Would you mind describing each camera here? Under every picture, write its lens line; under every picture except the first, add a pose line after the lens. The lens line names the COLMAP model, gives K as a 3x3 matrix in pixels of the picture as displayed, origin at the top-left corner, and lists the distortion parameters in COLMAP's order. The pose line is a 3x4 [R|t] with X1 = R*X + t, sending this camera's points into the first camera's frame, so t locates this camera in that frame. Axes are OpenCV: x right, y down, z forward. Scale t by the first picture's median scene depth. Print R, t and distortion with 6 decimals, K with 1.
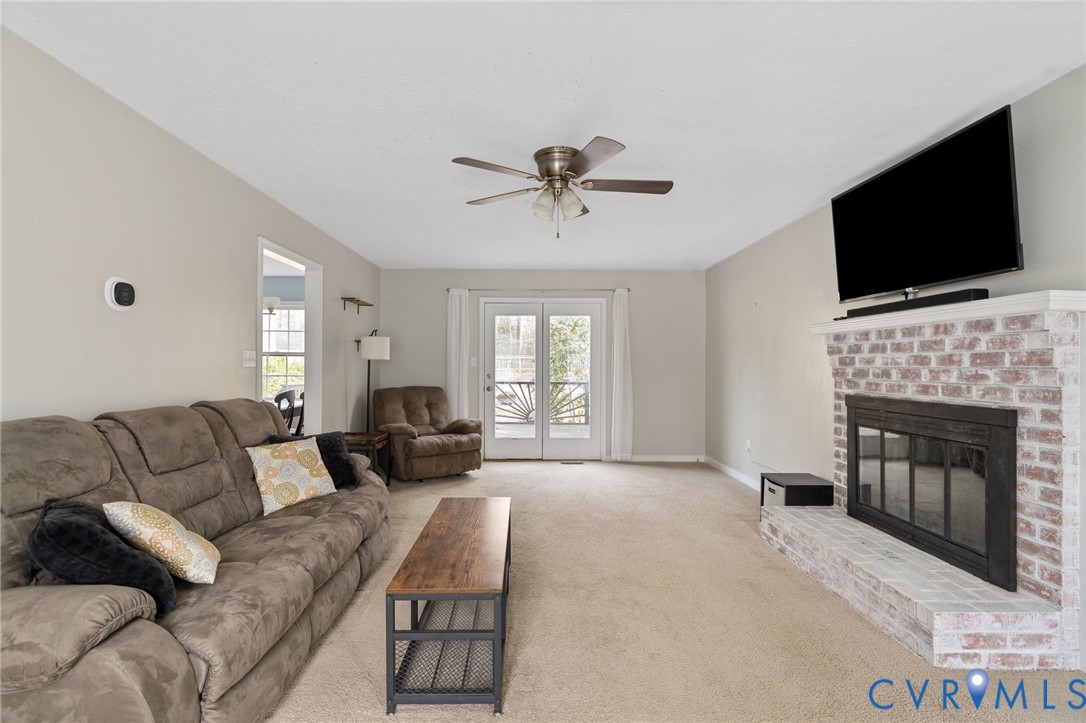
lens RADIAL K [[496.8, 0, 535.0], [0, 496.8, 360.8], [0, 0, 1]] dist [-0.009955, 0.001646]
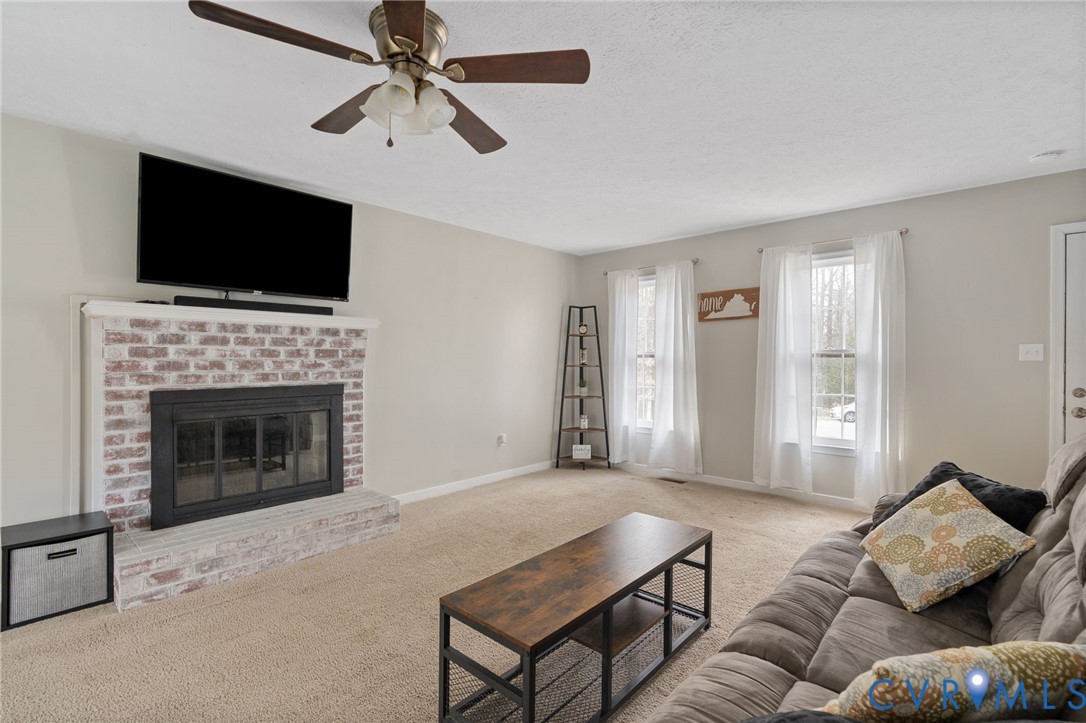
lens RADIAL K [[496.8, 0, 536.6], [0, 496.8, 361.1], [0, 0, 1]] dist [-0.009955, 0.001646]
pose [[-0.725272, -0.007396, 0.688423, -0.588780], [-0.009306, 0.999956, 0.000939, 0.011886], [-0.688400, -0.005726, -0.725309, 1.549576]]
